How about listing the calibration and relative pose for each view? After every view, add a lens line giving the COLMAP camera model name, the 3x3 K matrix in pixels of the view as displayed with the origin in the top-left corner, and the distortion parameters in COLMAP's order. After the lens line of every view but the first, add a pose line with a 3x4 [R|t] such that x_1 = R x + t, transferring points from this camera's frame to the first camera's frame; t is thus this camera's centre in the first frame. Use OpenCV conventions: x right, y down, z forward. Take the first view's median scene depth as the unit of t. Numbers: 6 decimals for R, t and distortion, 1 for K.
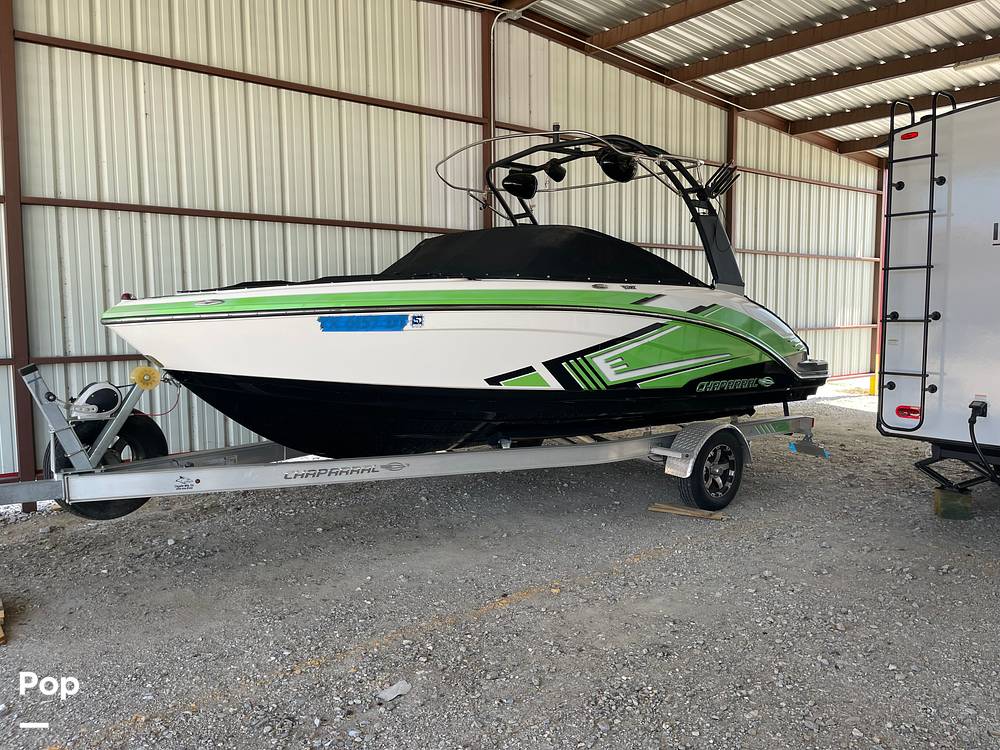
lens RADIAL K [[785.7, 0, 500.0], [0, 785.7, 375.0], [0, 0, 1]] dist [0.088221, -0.121451]
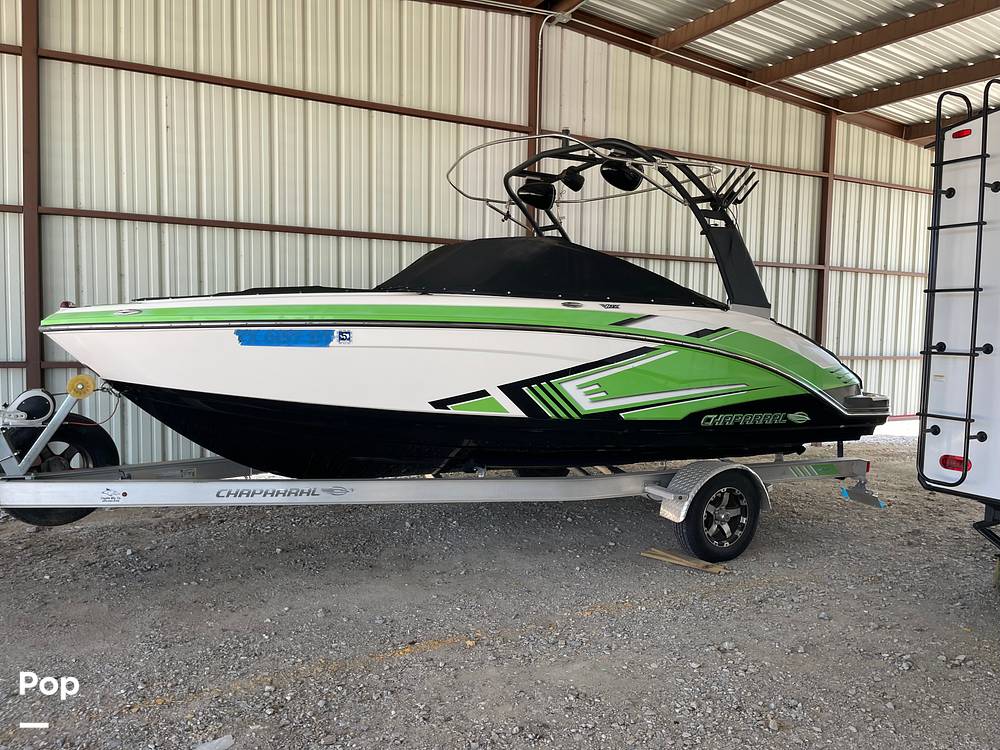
lens RADIAL K [[785.7, 0, 500.0], [0, 785.7, 375.0], [0, 0, 1]] dist [0.088221, -0.121451]
pose [[0.982628, 0.037417, -0.181777, 0.189817], [-0.040787, 0.999058, -0.014834, -0.013336], [0.181050, 0.021991, 0.983228, 0.088642]]
